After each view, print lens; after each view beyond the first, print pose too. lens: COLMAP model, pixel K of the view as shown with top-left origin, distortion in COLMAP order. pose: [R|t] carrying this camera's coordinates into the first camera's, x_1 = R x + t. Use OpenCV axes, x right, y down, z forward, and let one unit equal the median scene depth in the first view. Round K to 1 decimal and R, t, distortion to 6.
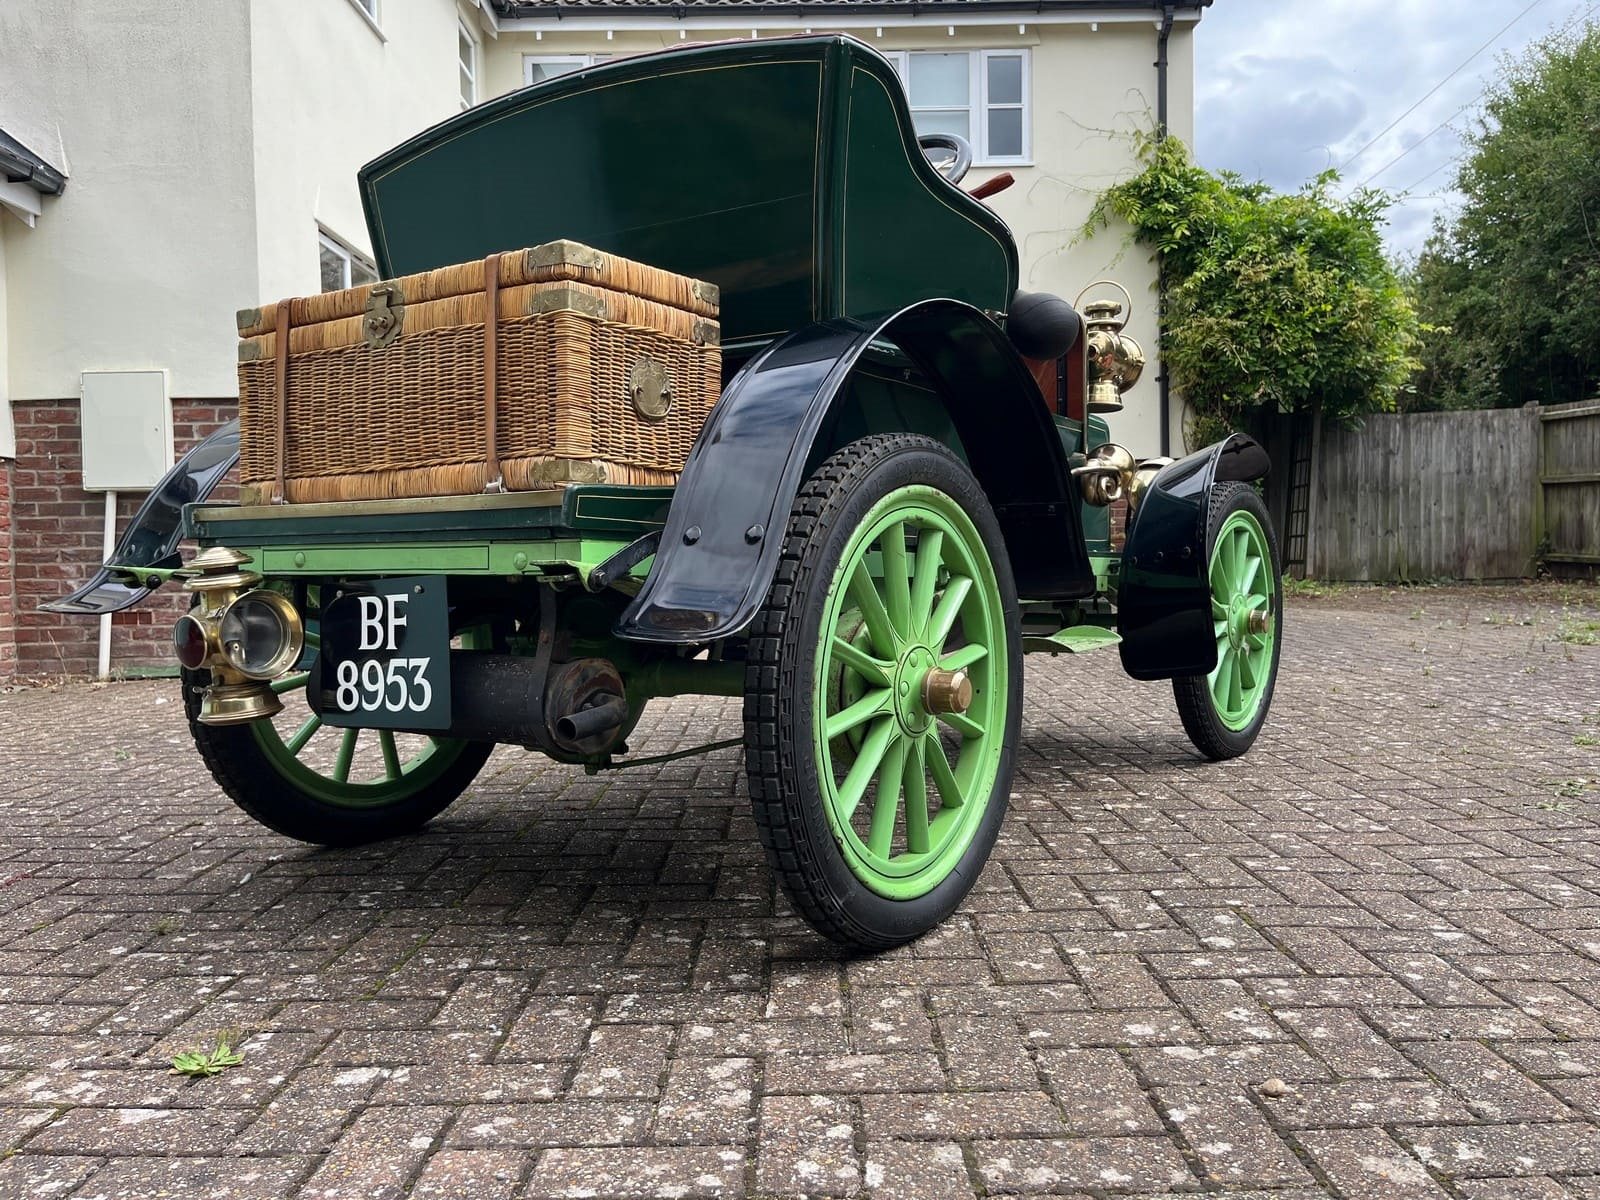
lens RADIAL K [[1215.6, 0, 808.1], [0, 1215.6, 605.5], [0, 0, 1]] dist [0.066507, -0.092059]
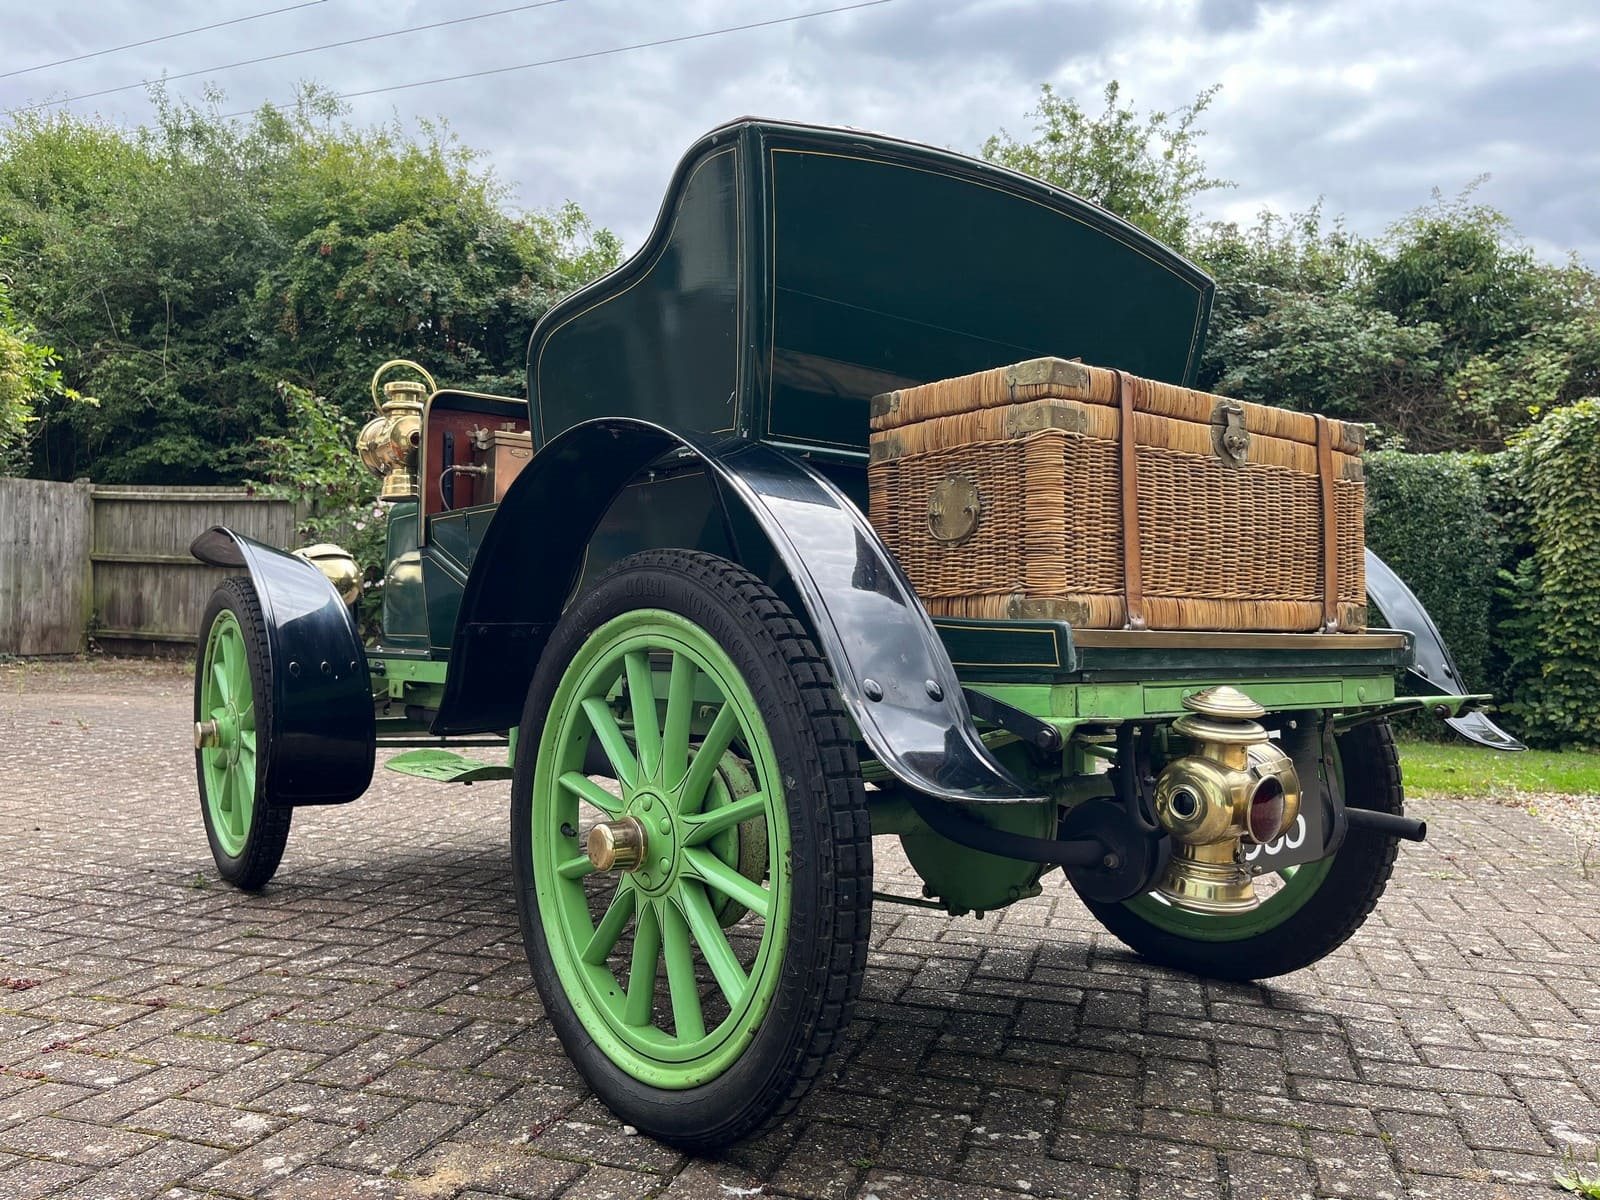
lens RADIAL K [[1215.6, 0, 792.4], [0, 1215.6, 603.2], [0, 0, 1]] dist [0.066507, -0.092059]
pose [[0.302845, 0.034896, 0.952401, -0.393062], [0.018315, 0.998932, -0.042425, -0.021618], [-0.952864, 0.030292, 0.301882, 0.304713]]
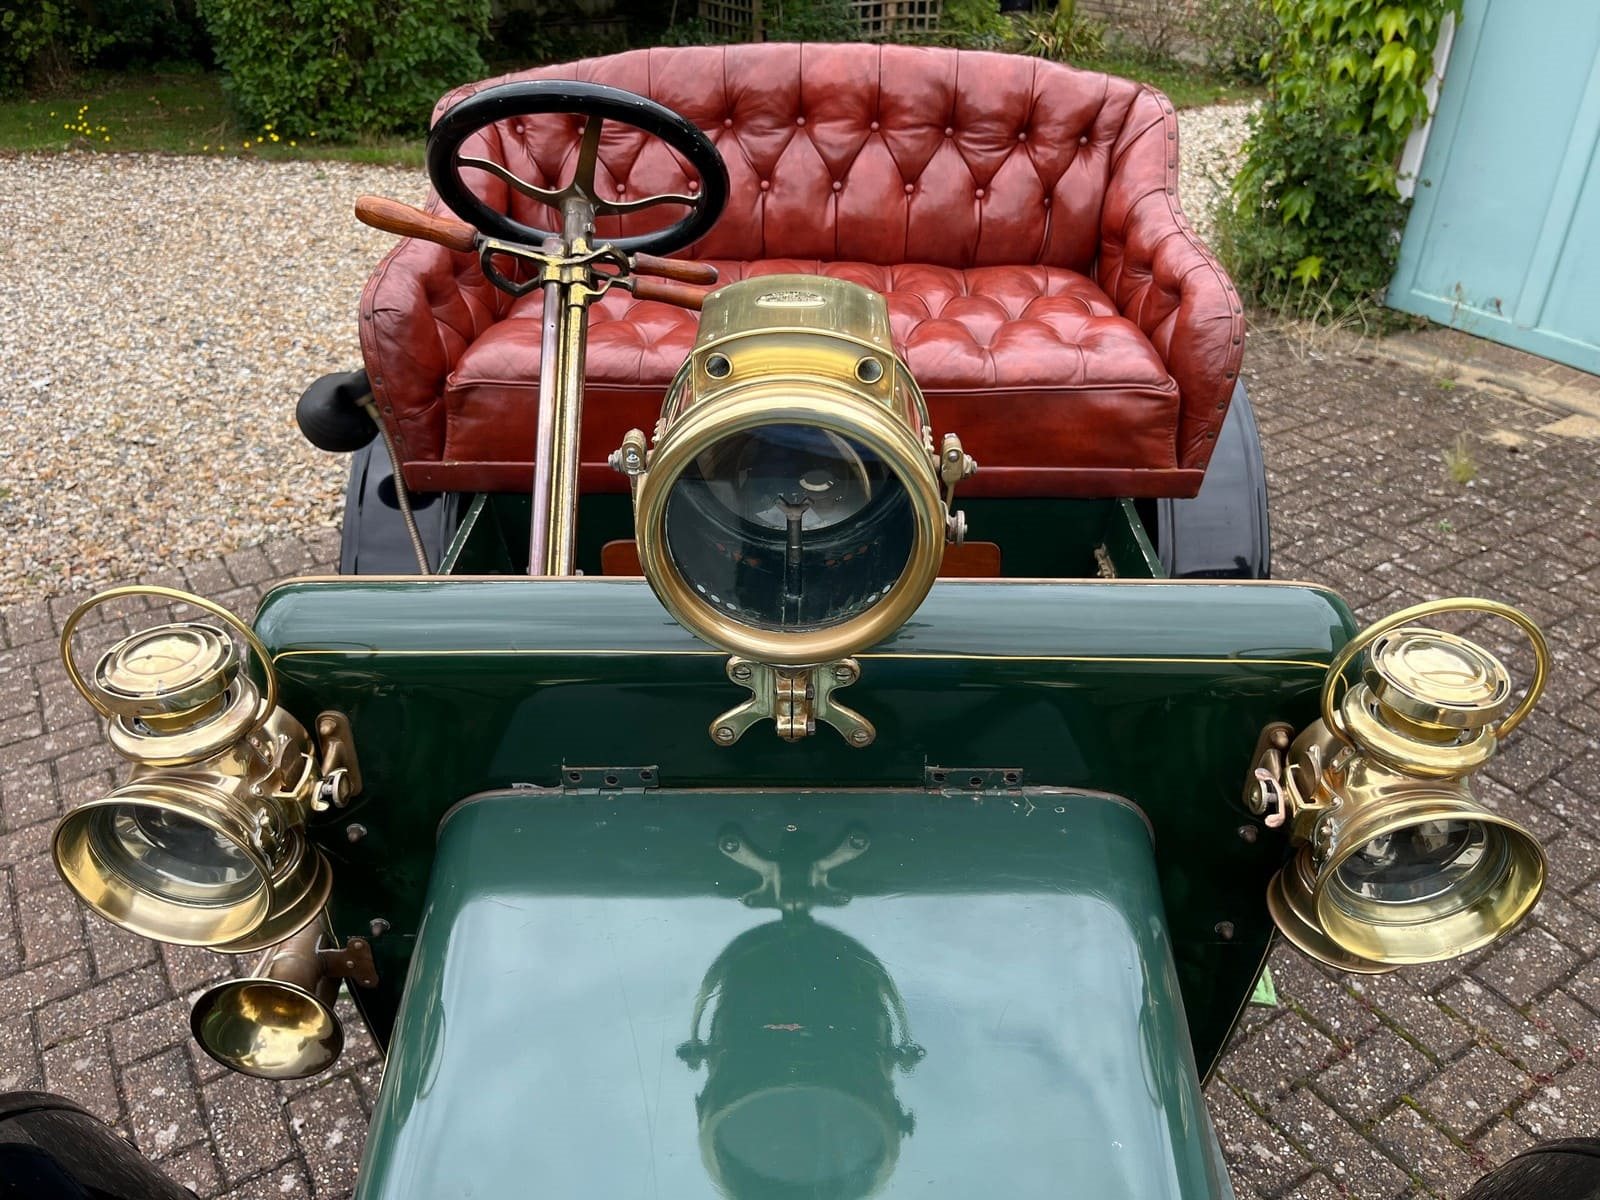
lens RADIAL K [[1215.6, 0, 796.1], [0, 1215.6, 610.0], [0, 0, 1]] dist [0.066507, -0.092059]
pose [[-0.846356, 0.292928, -0.444831, 0.118783], [-0.013218, 0.823371, 0.567350, -0.208625], [0.532453, 0.486060, -0.692993, 0.632967]]
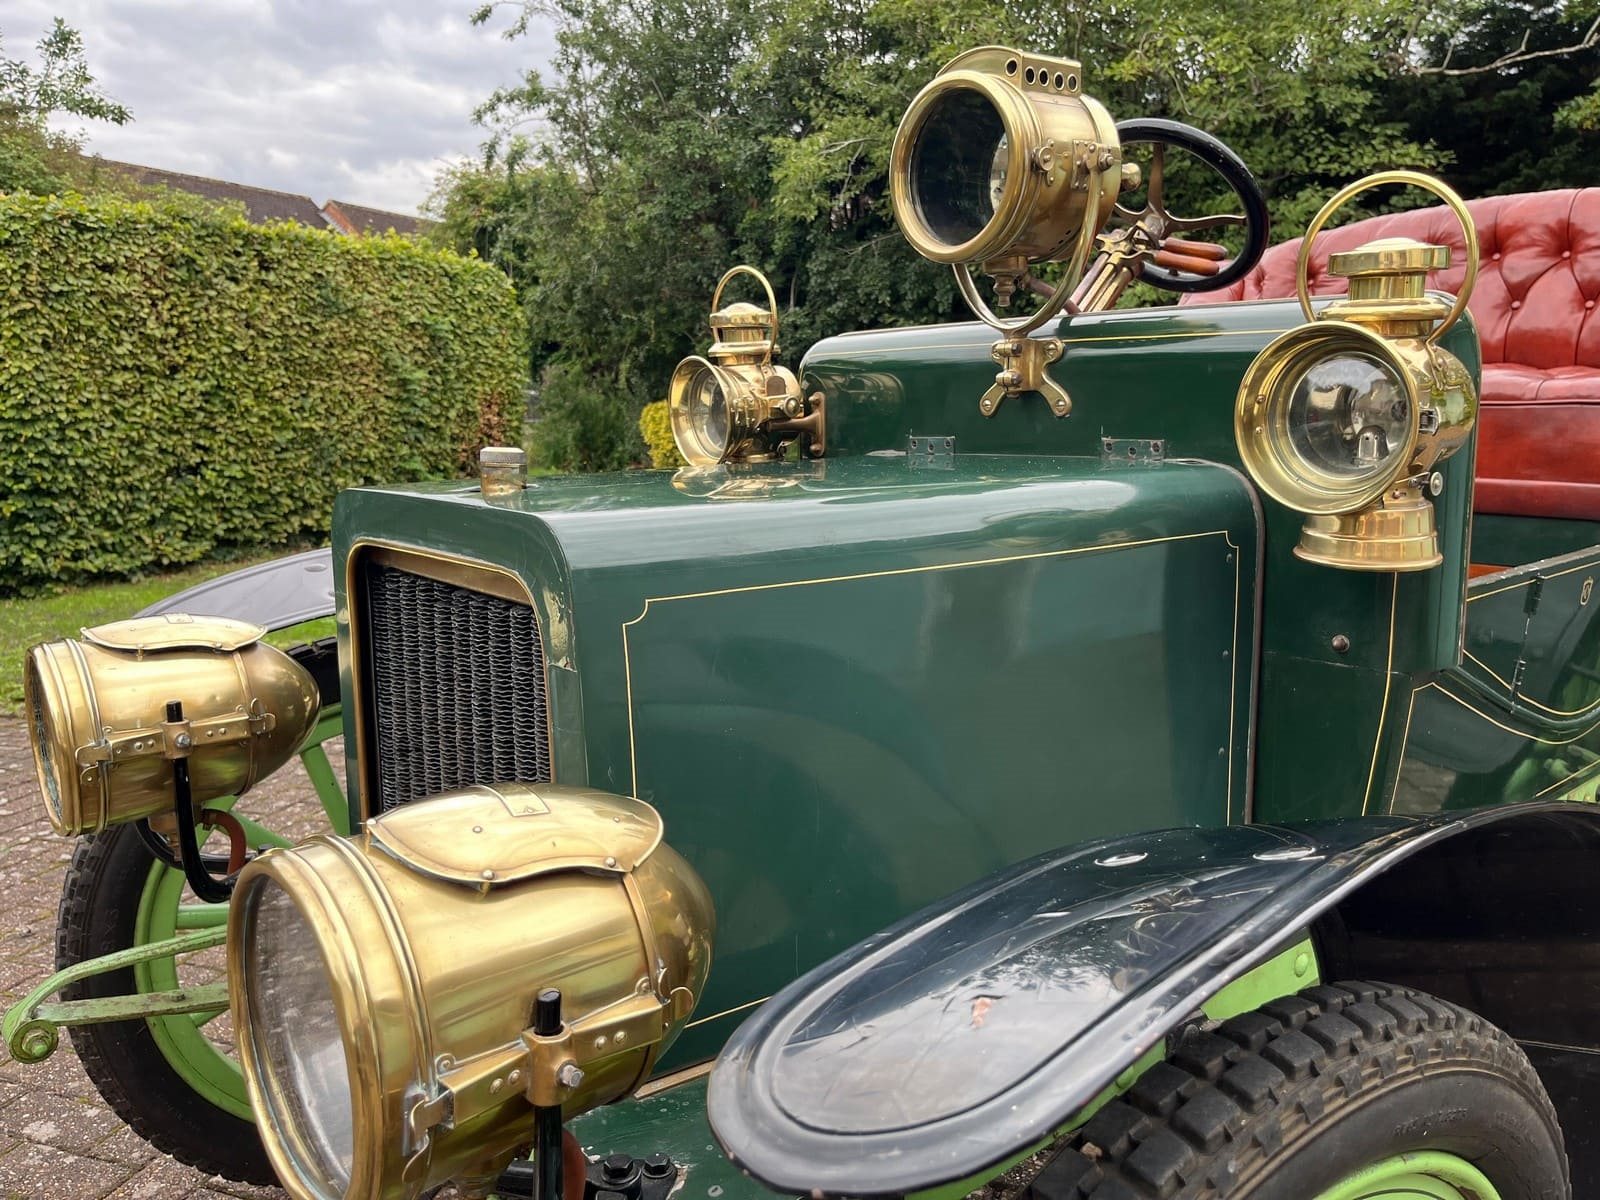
lens RADIAL K [[1215.6, 0, 801.9], [0, 1215.6, 614.2], [0, 0, 1]] dist [0.066507, -0.092059]
pose [[-0.951865, -0.038809, 0.304051, 0.018870], [0.028722, 0.976295, 0.214529, -0.114266], [-0.305169, 0.212935, -0.928187, 0.767567]]
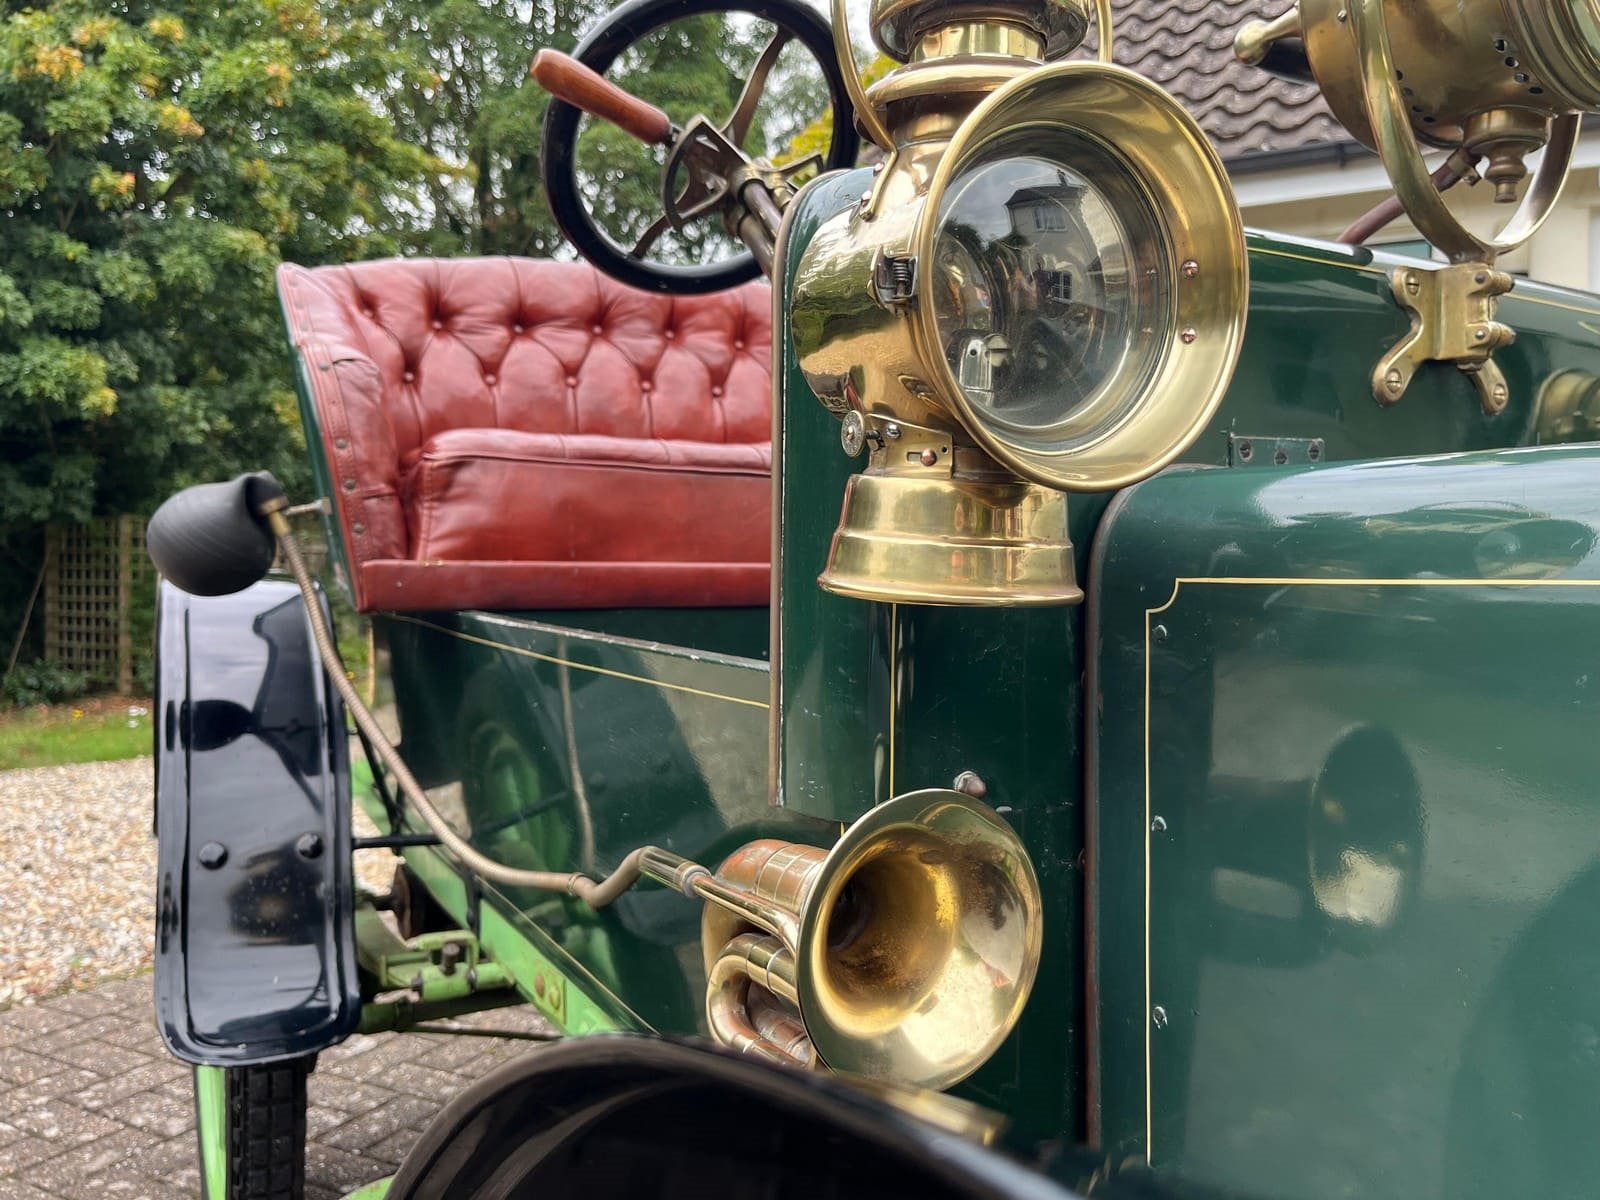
lens RADIAL K [[1215.6, 0, 798.8], [0, 1215.6, 607.3], [0, 0, 1]] dist [0.066507, -0.092059]
pose [[-0.461088, 0.038013, -0.886540, 0.202385], [-0.032939, 0.997660, 0.059909, -0.083914], [0.886743, 0.056825, -0.458757, 0.528203]]
